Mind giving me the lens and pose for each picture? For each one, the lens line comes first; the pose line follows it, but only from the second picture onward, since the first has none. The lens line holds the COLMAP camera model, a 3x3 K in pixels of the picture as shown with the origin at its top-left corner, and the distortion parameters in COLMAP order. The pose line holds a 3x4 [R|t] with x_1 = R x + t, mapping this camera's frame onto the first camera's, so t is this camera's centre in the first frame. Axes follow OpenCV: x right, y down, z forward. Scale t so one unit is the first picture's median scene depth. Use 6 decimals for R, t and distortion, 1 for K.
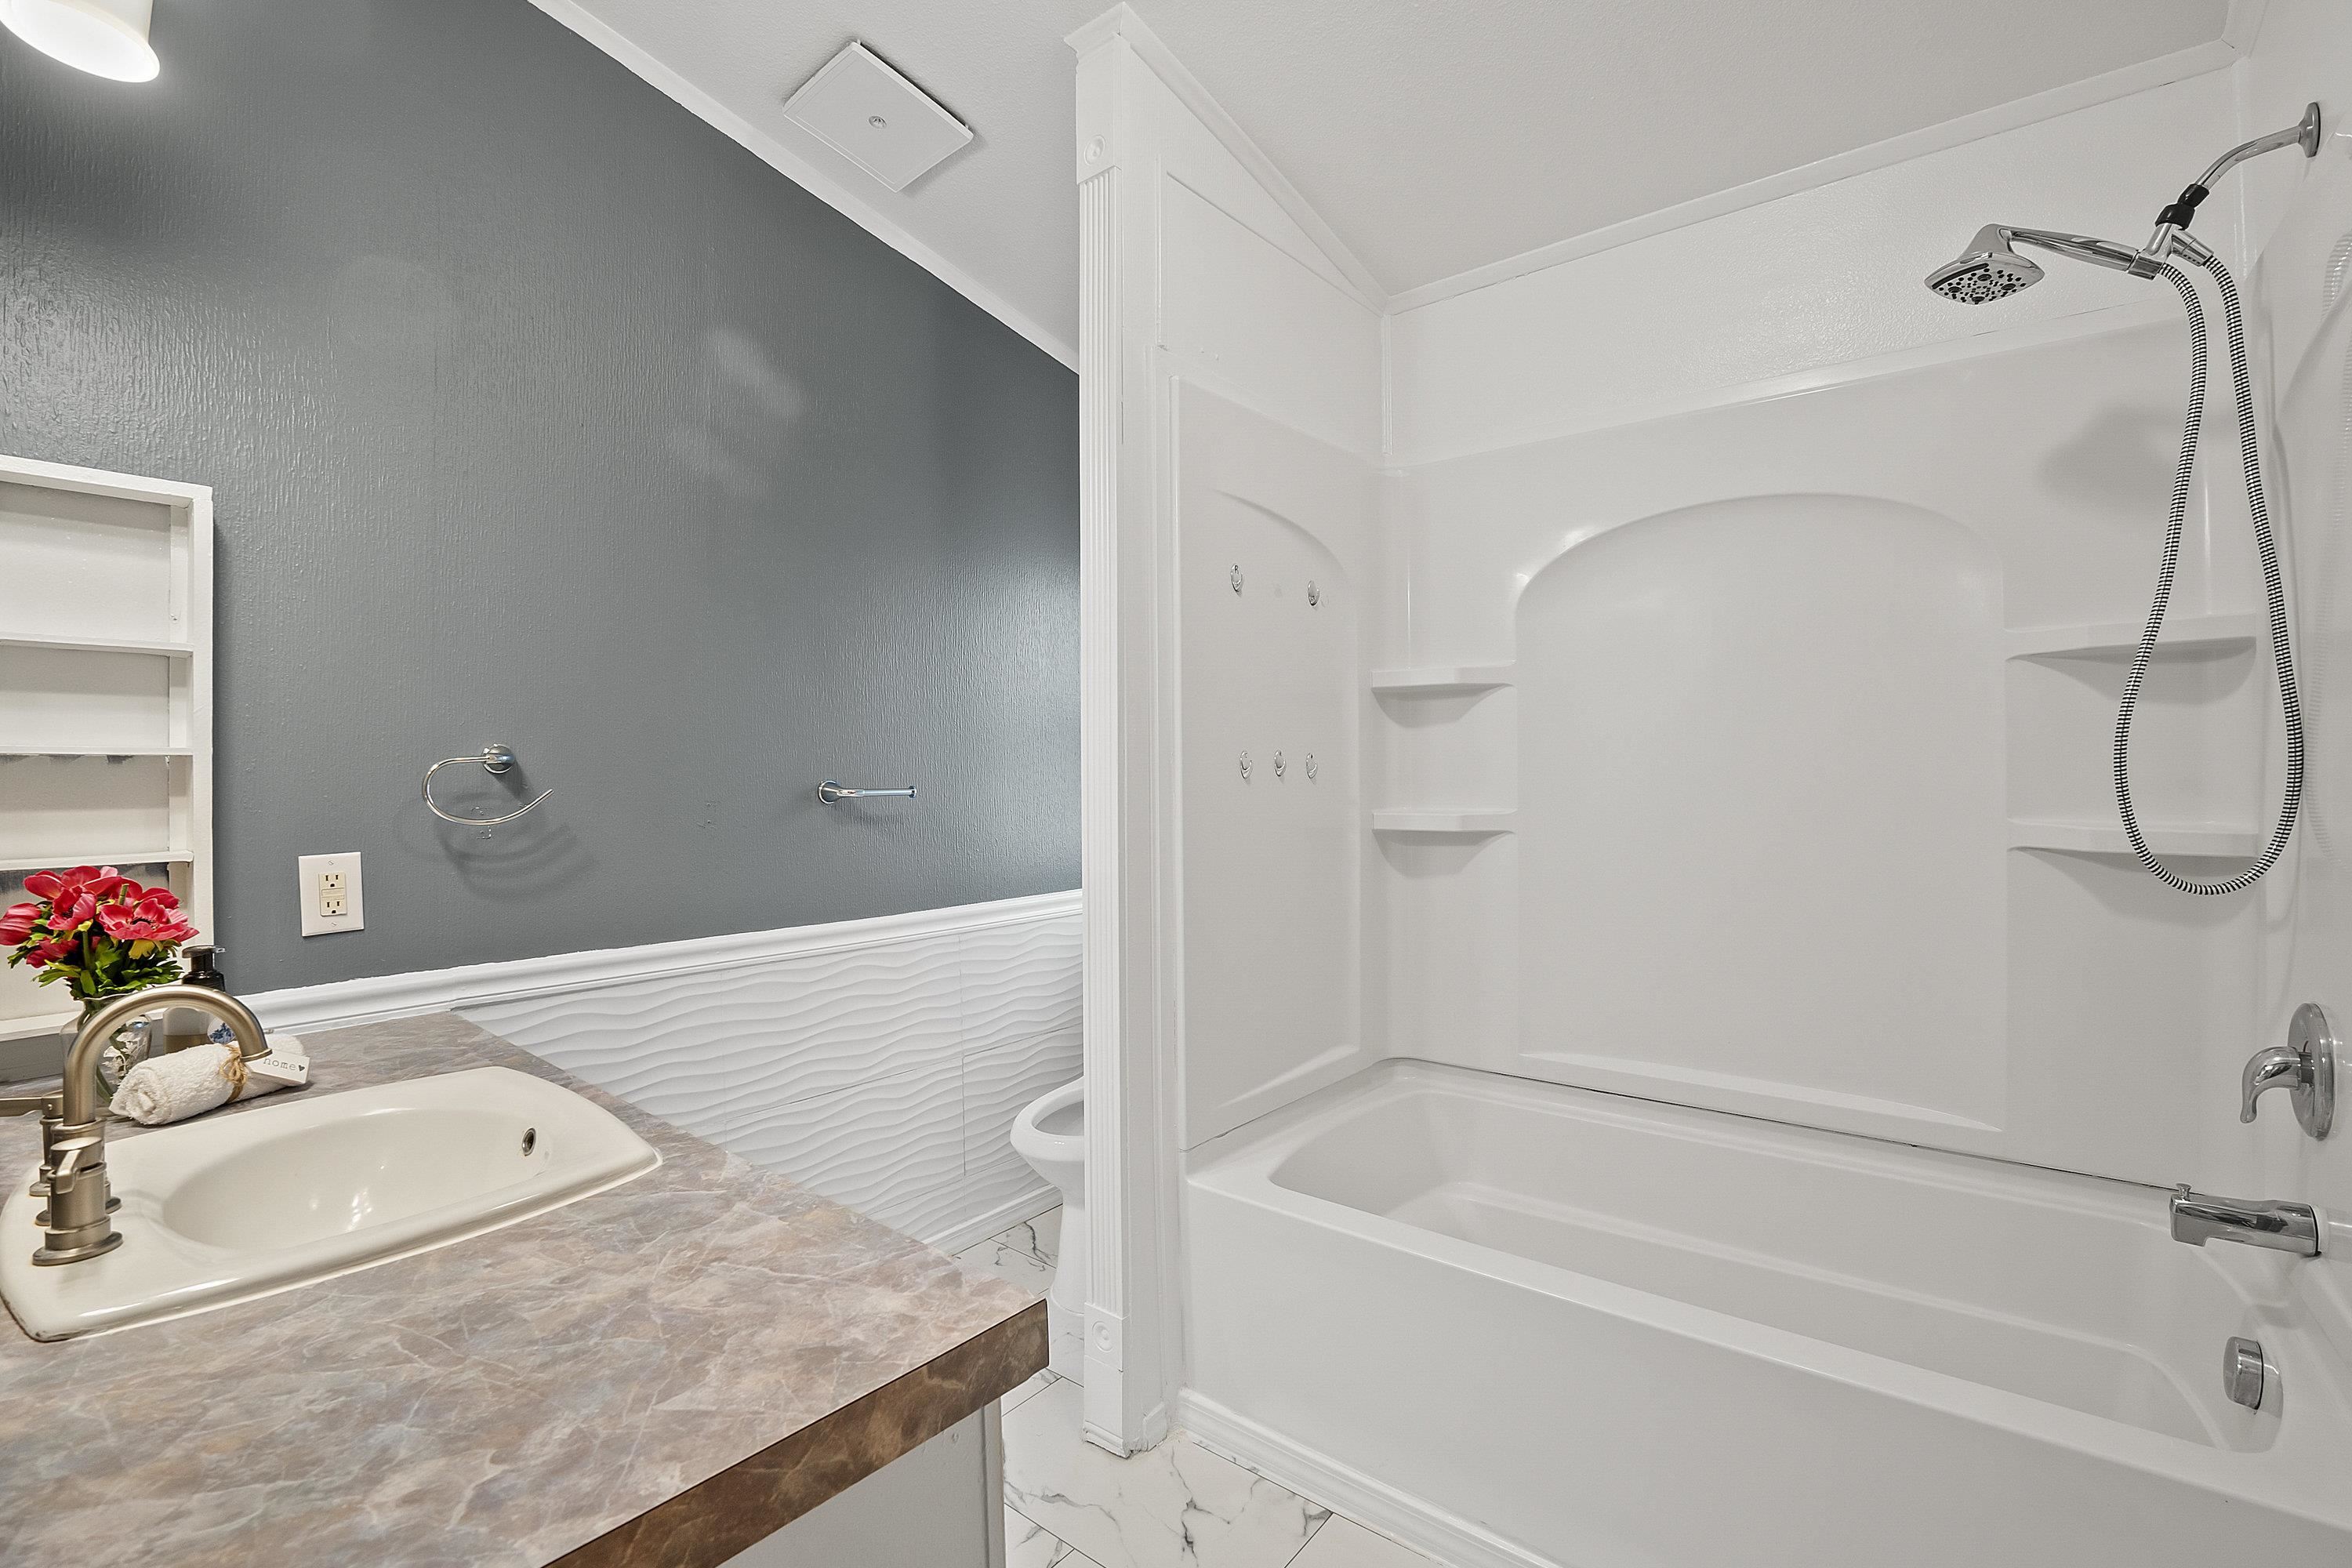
lens RADIAL K [[1015.9, 0, 1176.8], [0, 1015.9, 779.2], [0, 0, 1]] dist [-0.001354, 0.000128]
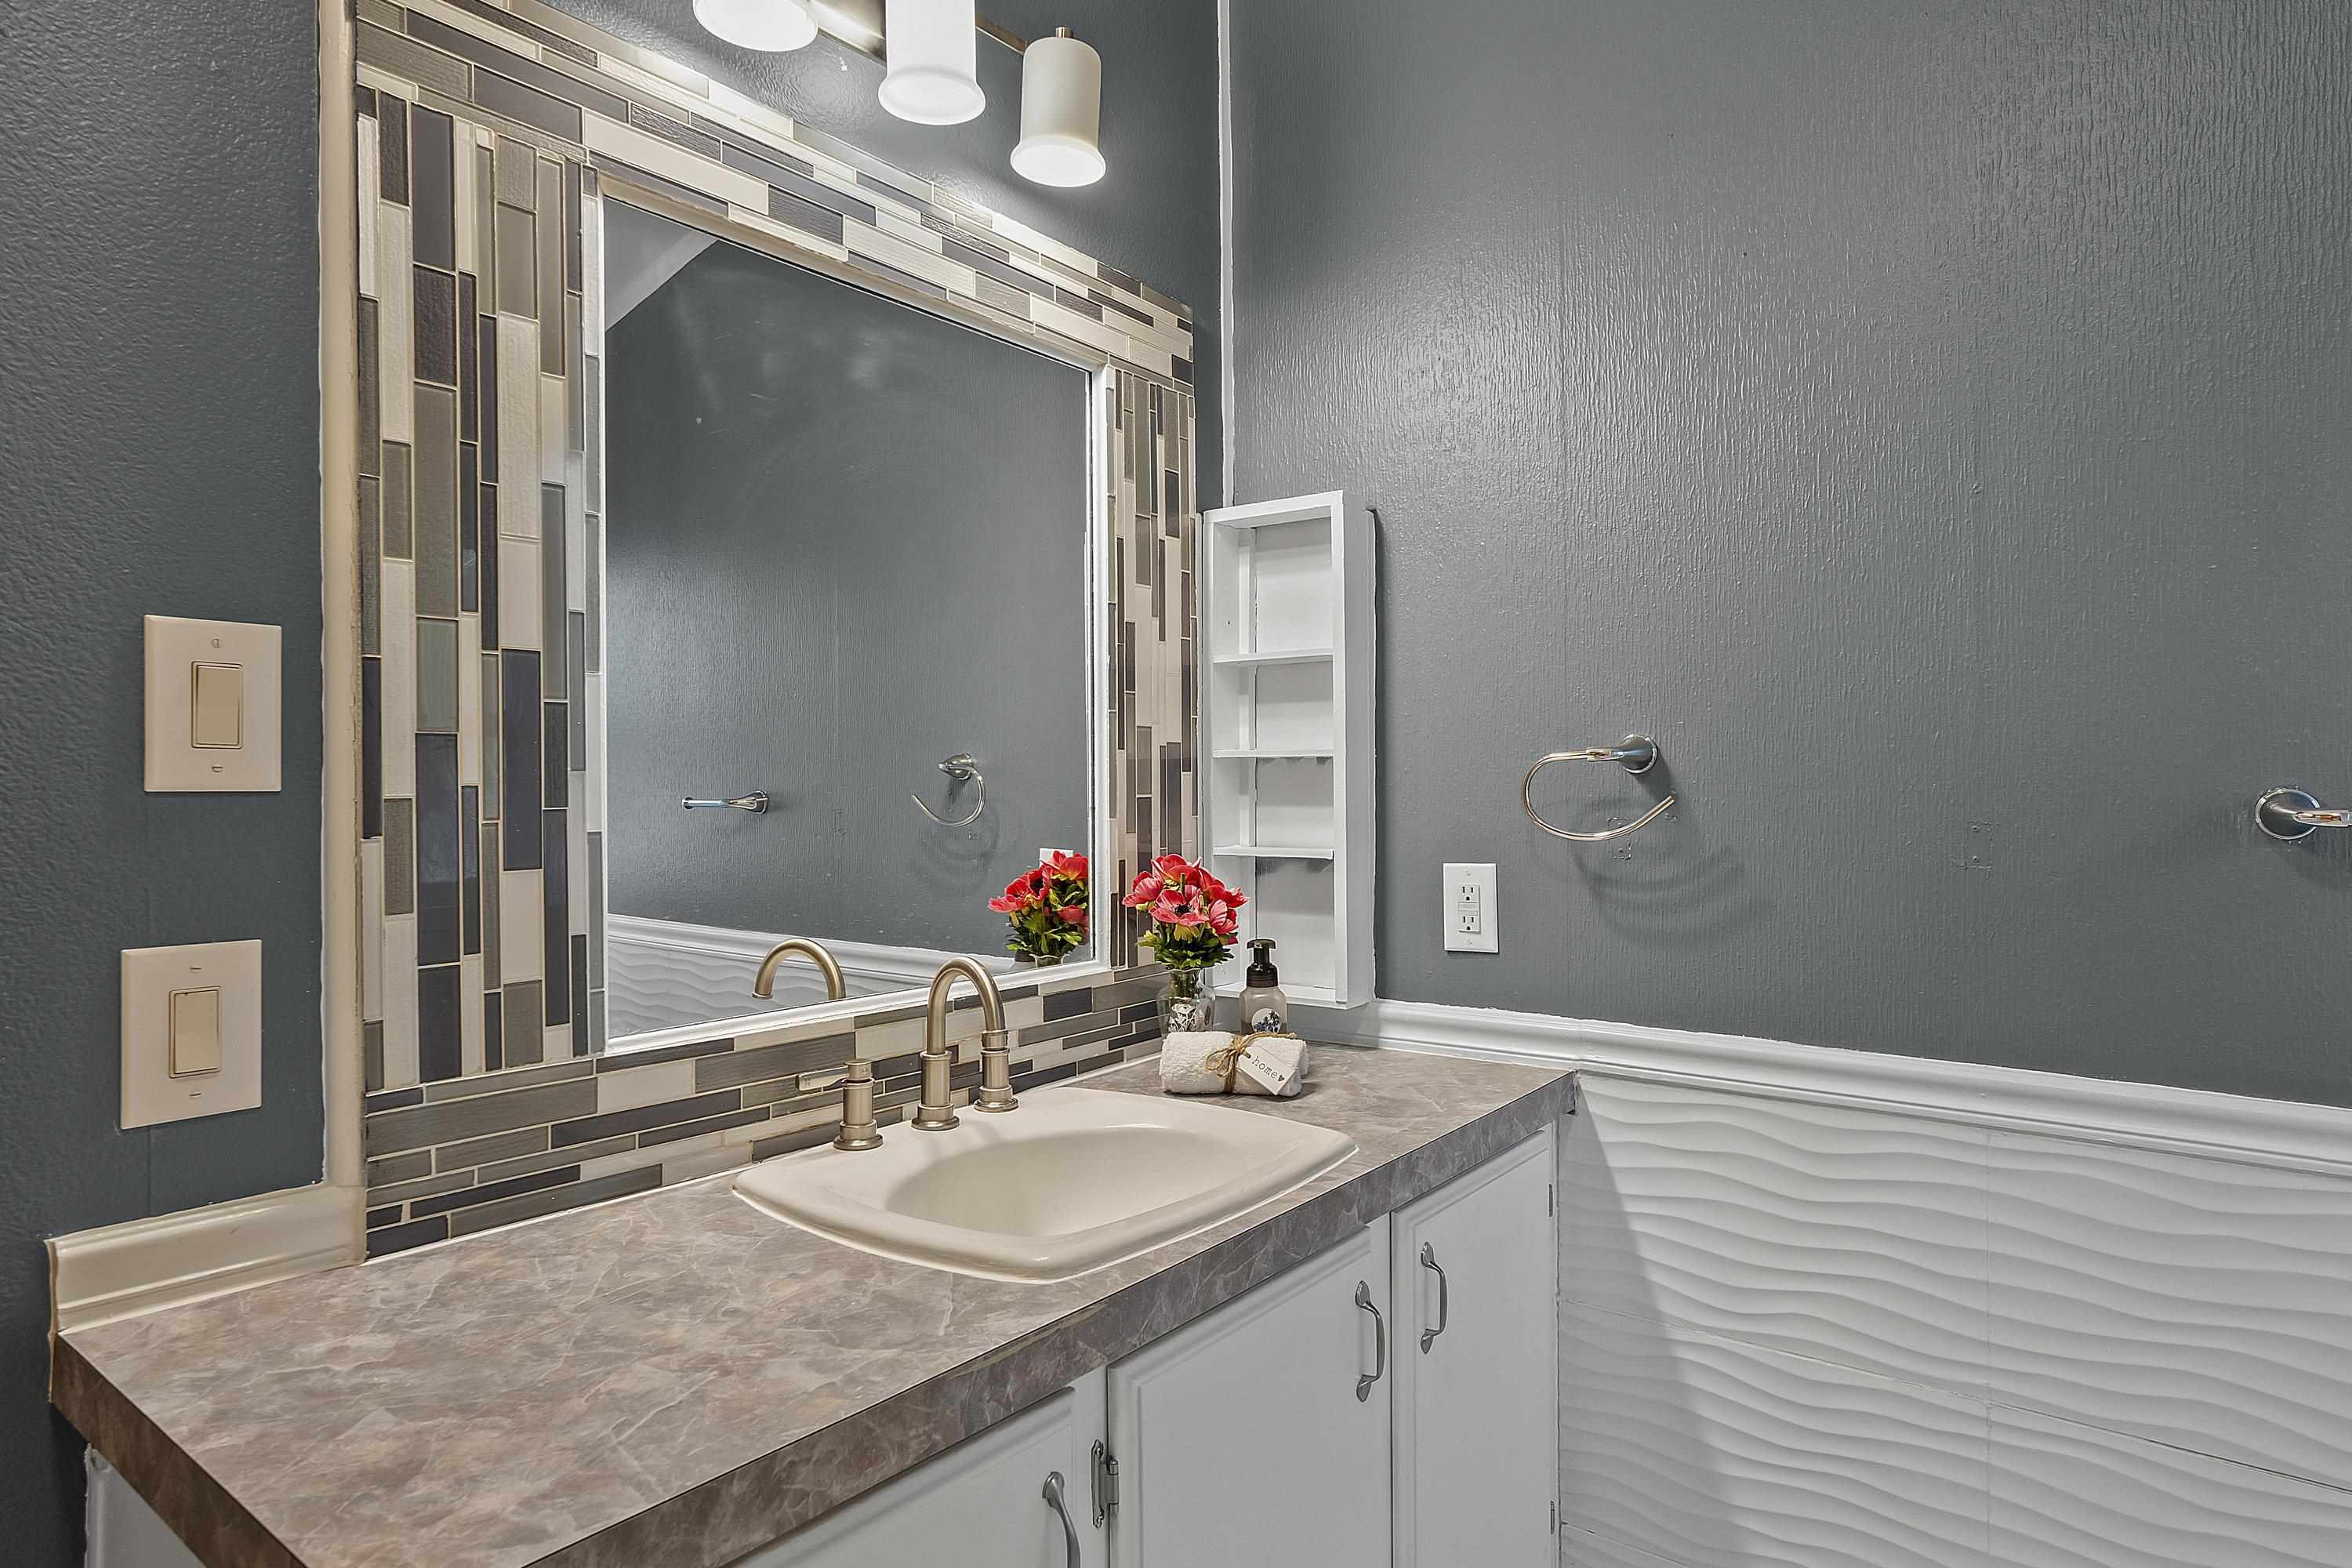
lens RADIAL K [[1330.7, 0, 1177.6], [0, 1330.7, 783.0], [0, 0, 1]] dist [-0.013219, 0.005308]
pose [[0.041824, 0.008301, -0.999090, 0.590223], [-0.001699, 0.999965, 0.008237, -0.012330], [0.999124, 0.001353, 0.041837, 1.234826]]
